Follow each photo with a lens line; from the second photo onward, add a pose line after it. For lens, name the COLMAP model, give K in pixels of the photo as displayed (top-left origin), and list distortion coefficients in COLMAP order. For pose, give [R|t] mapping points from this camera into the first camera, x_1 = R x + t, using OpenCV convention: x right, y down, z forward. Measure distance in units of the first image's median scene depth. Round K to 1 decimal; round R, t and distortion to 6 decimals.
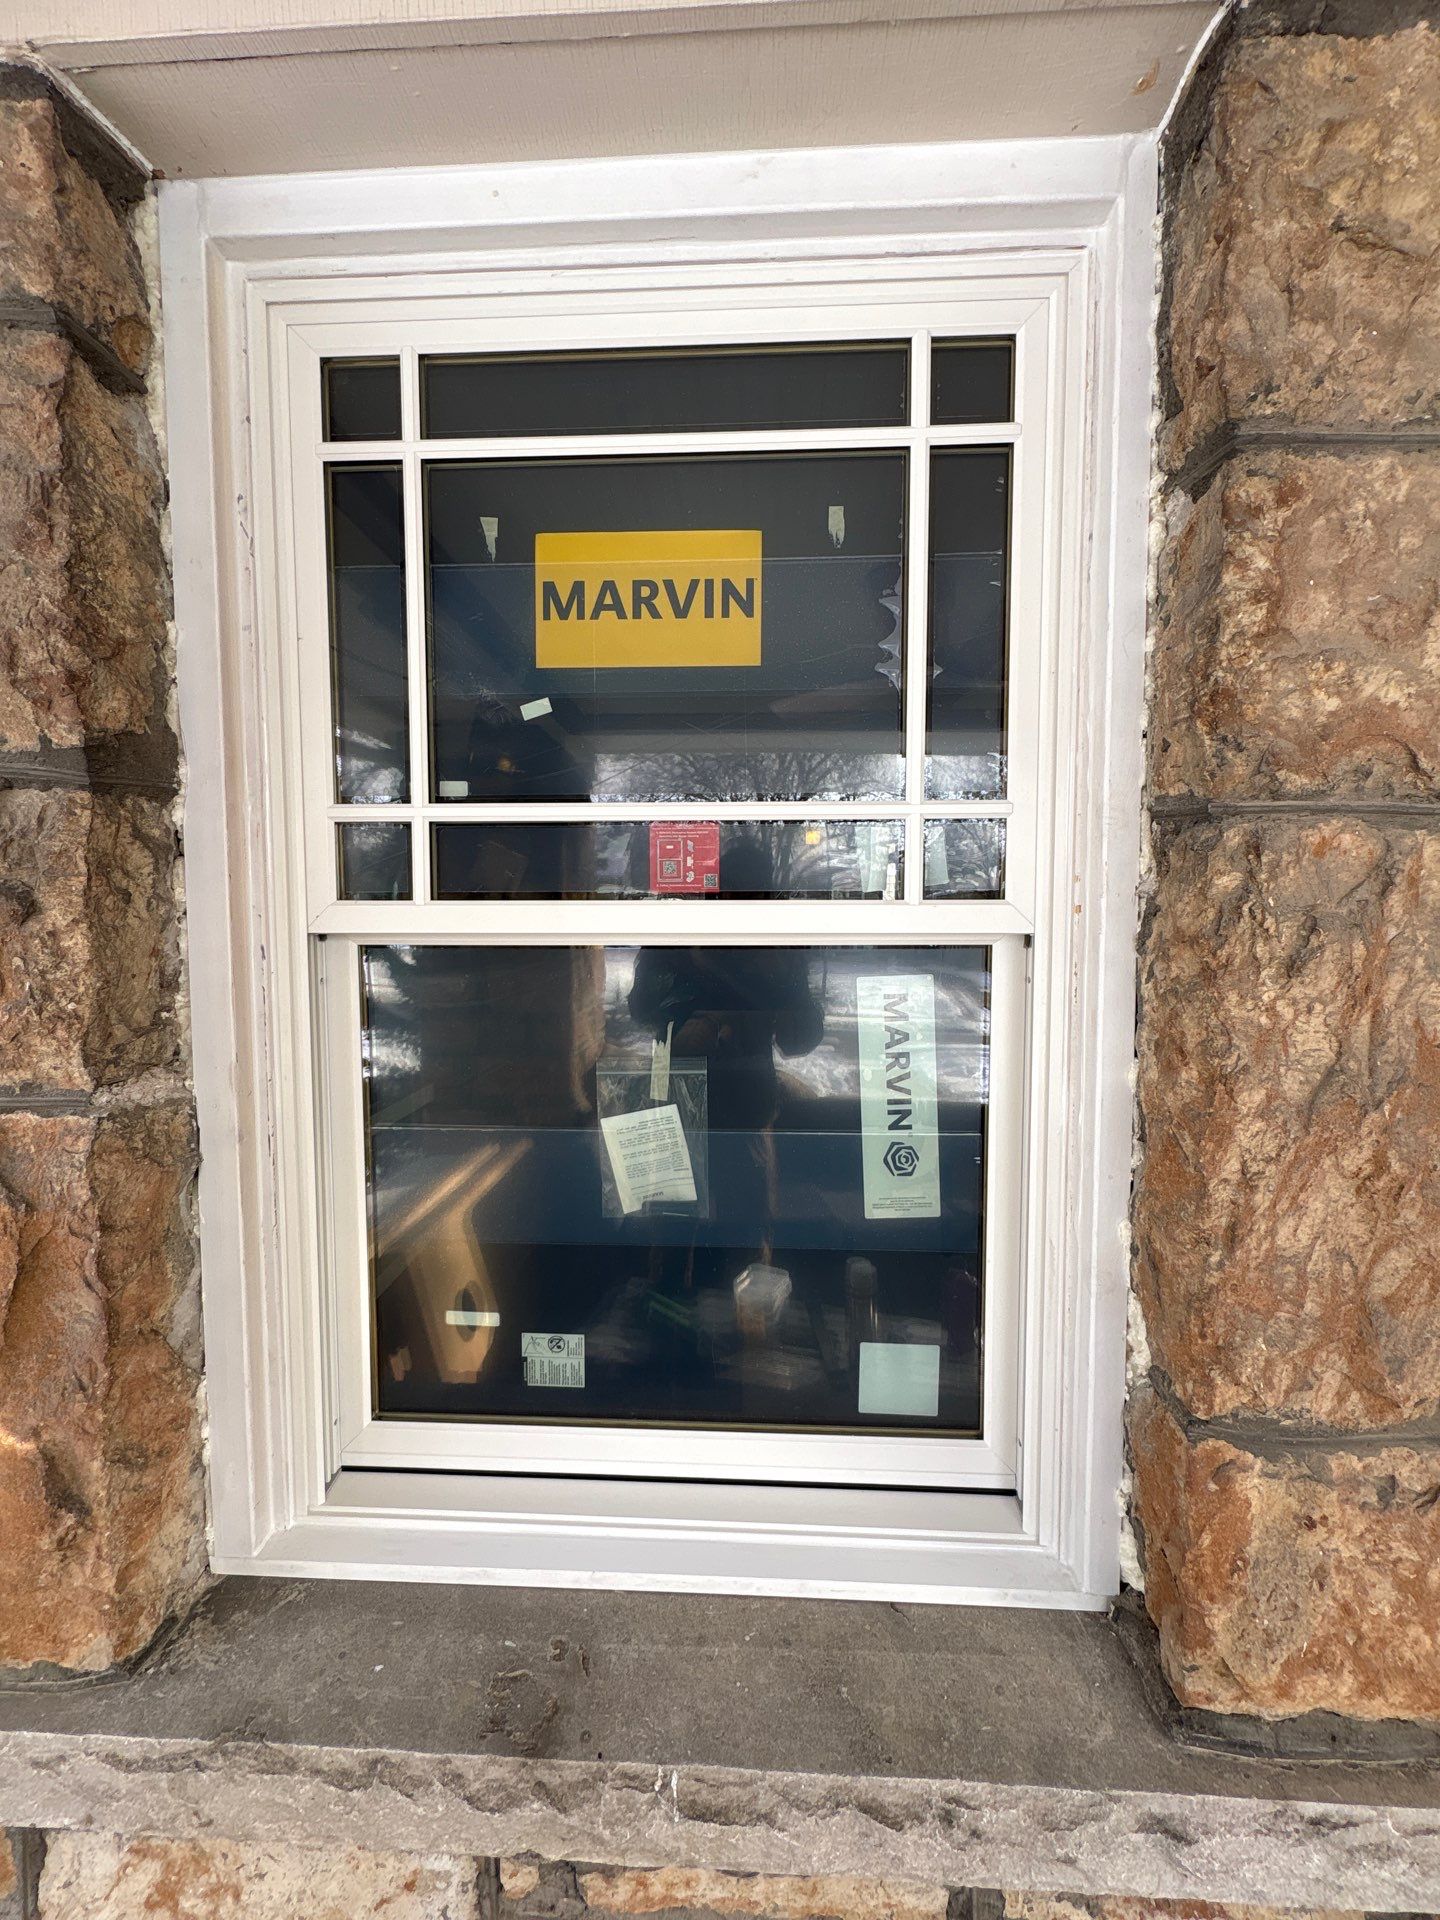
lens RADIAL K [[788.5, 0, 720.0], [0, 788.5, 960.0], [0, 0, 1]] dist [-0.001672, -0.000257]
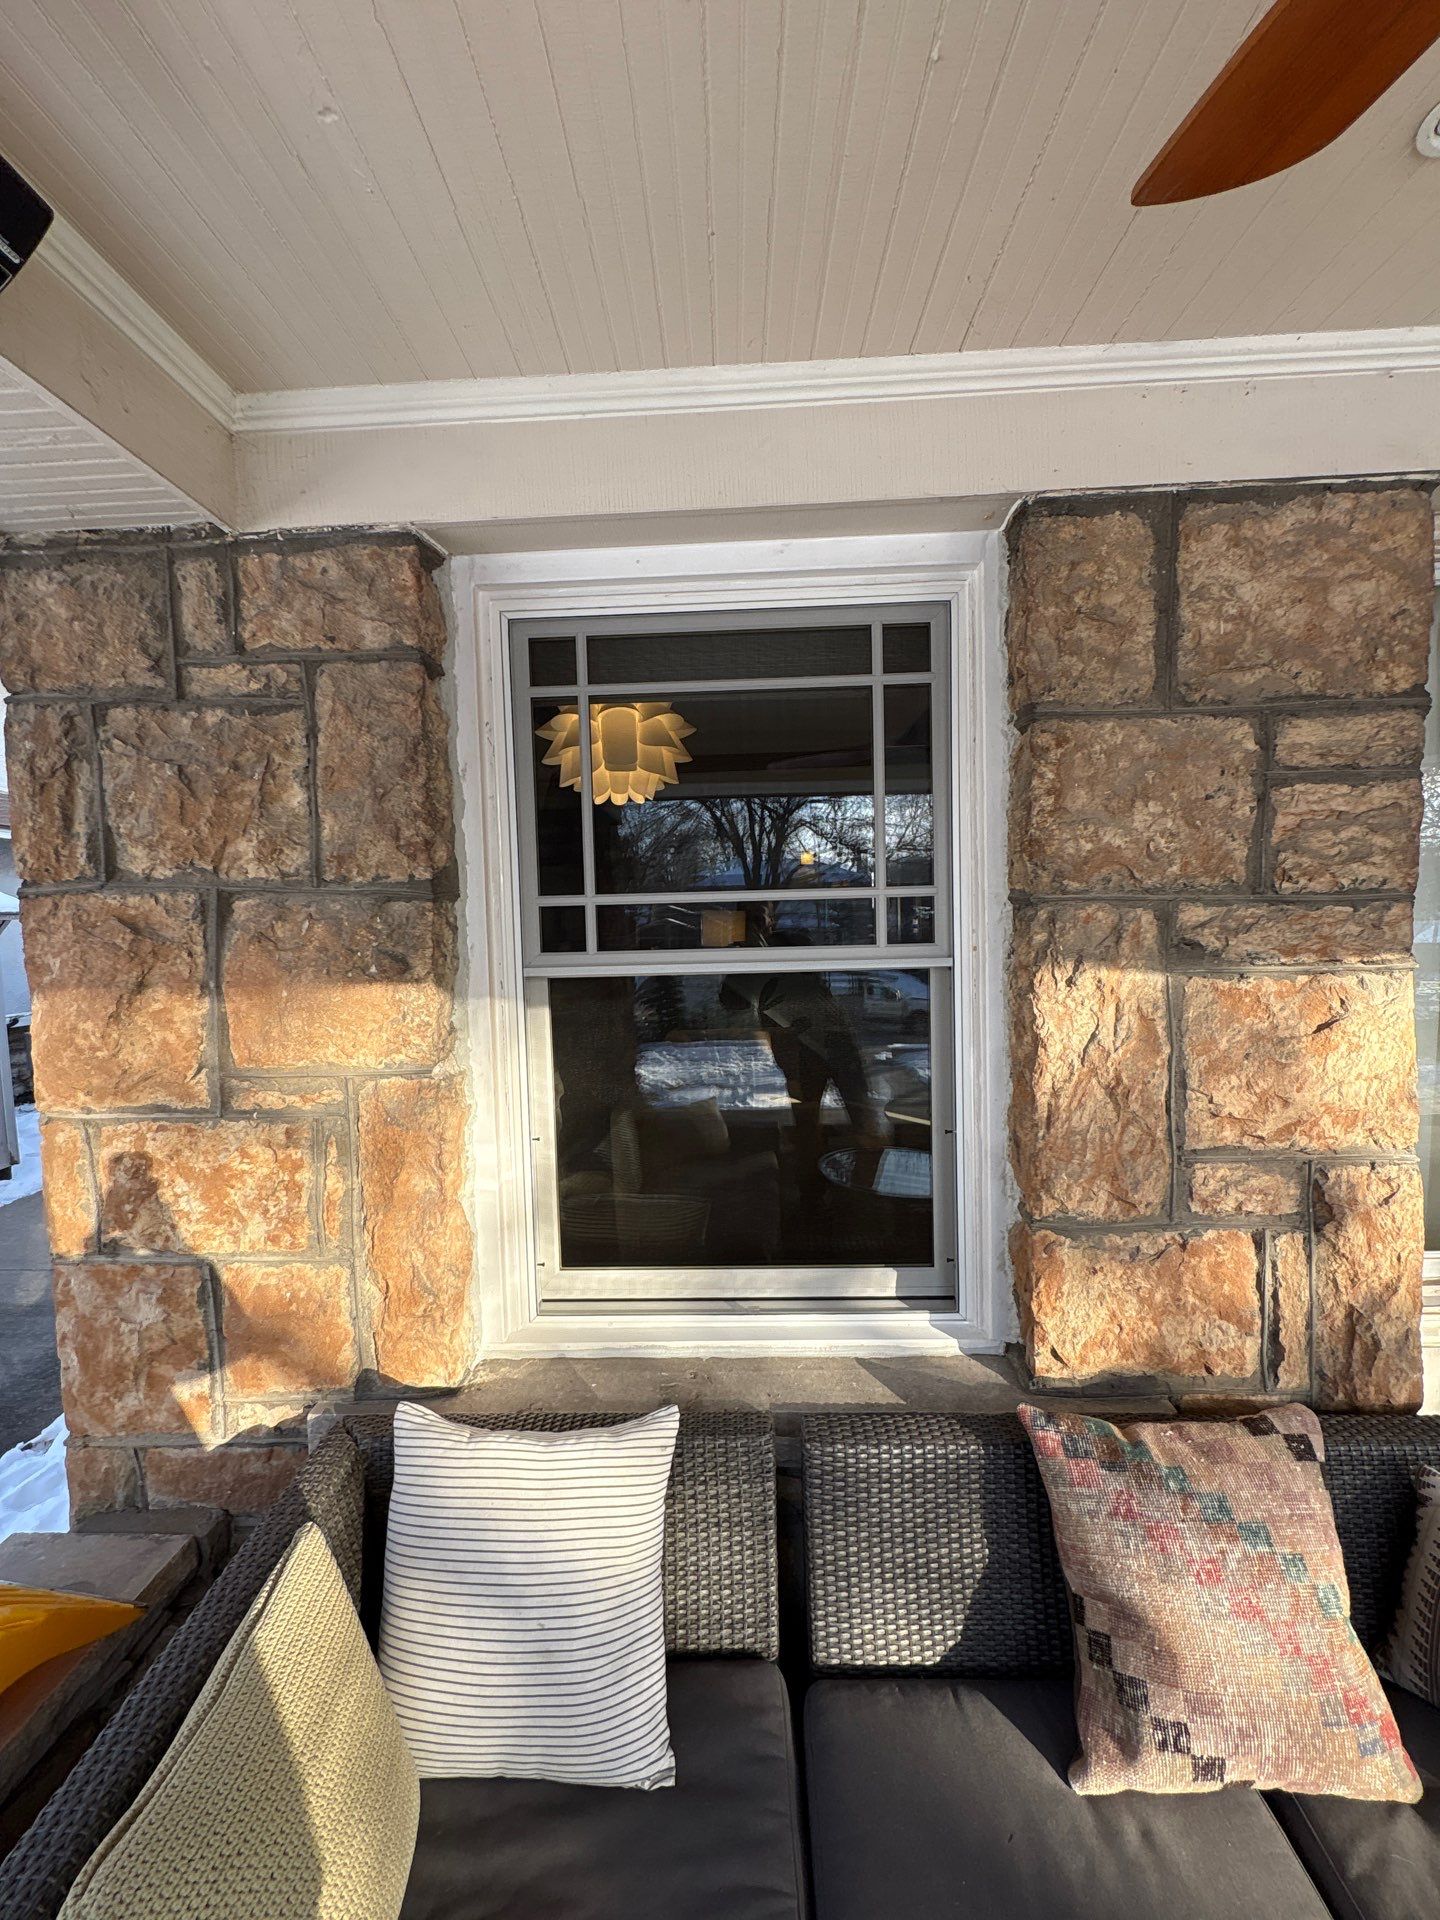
lens RADIAL K [[788.5, 0, 720.0], [0, 788.5, 960.0], [0, 0, 1]] dist [-0.001672, -0.000257]
pose [[0.999611, -0.026485, 0.008795, -0.158726], [0.026542, 0.999626, -0.006541, -0.052581], [-0.008619, 0.006772, 0.999940, -0.922198]]
